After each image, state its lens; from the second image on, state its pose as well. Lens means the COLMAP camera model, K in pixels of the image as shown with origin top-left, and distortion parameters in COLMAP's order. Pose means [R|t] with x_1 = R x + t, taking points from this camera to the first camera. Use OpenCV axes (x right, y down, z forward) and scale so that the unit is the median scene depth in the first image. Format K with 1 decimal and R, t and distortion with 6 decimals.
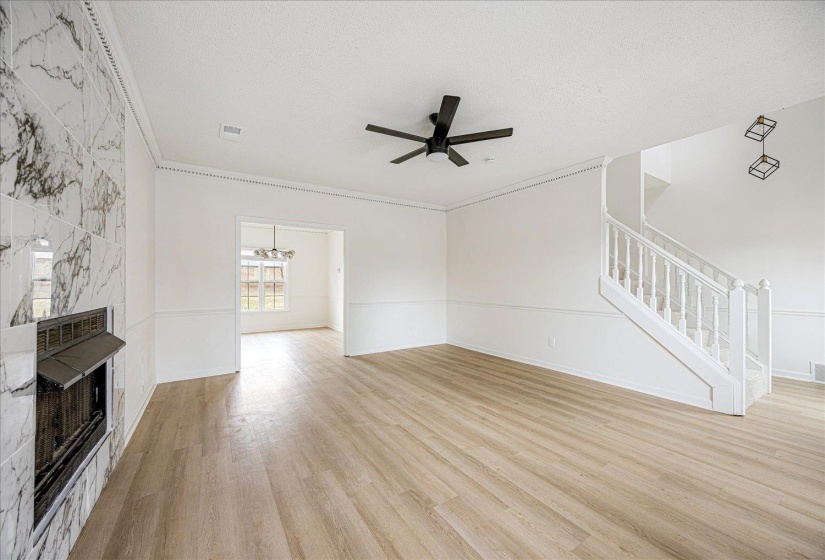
lens RADIAL K [[305.3, 0, 418.1], [0, 305.3, 283.6], [0, 0, 1]] dist [0.006537, 0.000440]
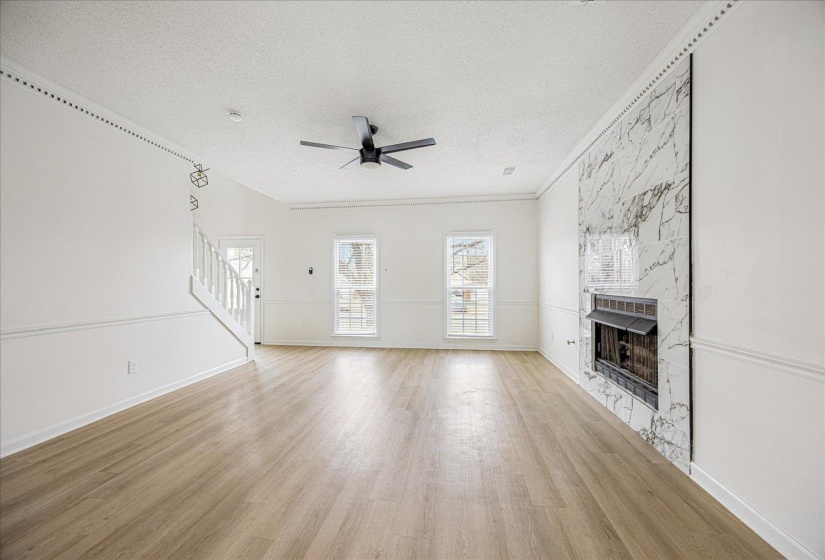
lens RADIAL K [[305.3, 0, 415.0], [0, 305.3, 280.0], [0, 0, 1]] dist [0.006537, 0.000440]
pose [[-0.782325, 0.008031, 0.622818, -0.776176], [0.004575, 0.999964, -0.007148, 0.005769], [-0.622853, -0.002742, -0.782334, 1.836746]]
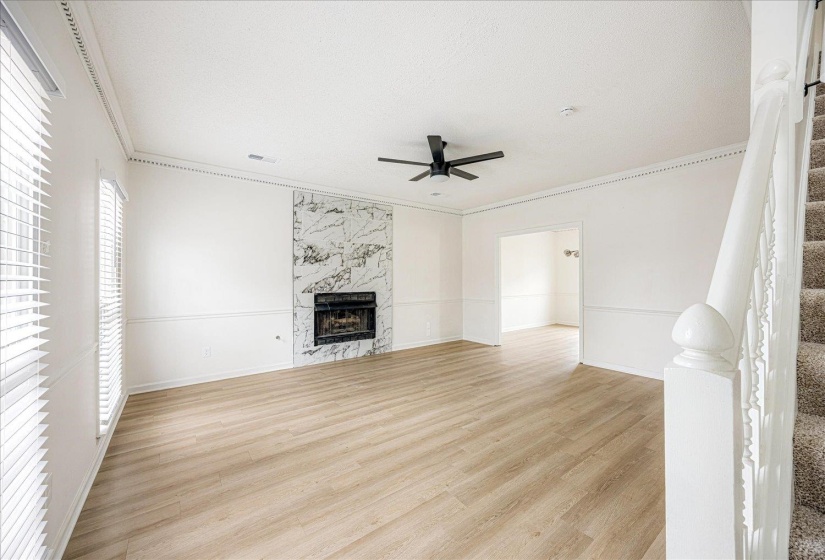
lens RADIAL K [[305.3, 0, 410.6], [0, 305.3, 278.0], [0, 0, 1]] dist [0.006537, 0.000440]
pose [[0.078033, -0.002456, -0.996948, 1.265574], [0.000620, 0.999997, -0.002415, -0.028924], [0.996951, -0.000430, 0.078035, 0.832534]]
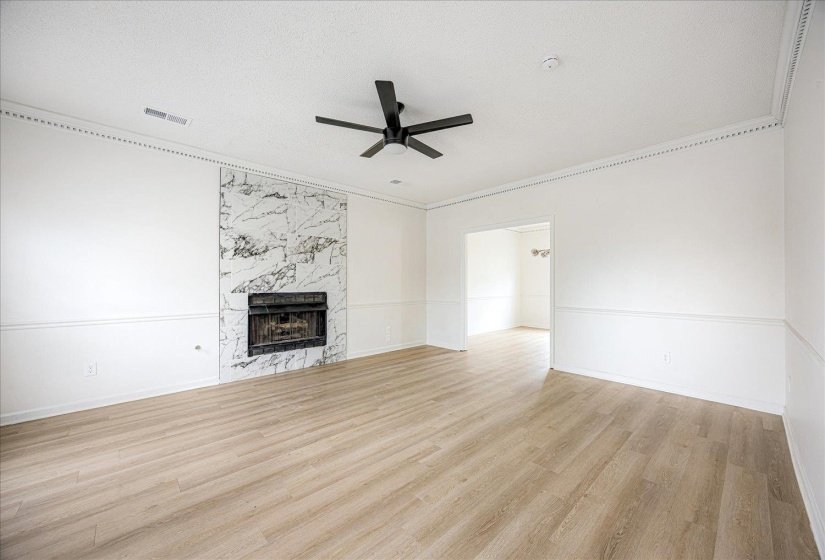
lens RADIAL K [[305.3, 0, 409.1], [0, 305.3, 280.1], [0, 0, 1]] dist [0.006537, 0.000440]
pose [[0.179612, -0.007636, -0.983708, 1.044923], [-0.001983, 0.999965, -0.008124, 0.002415], [0.983735, 0.003410, 0.179591, 0.910334]]
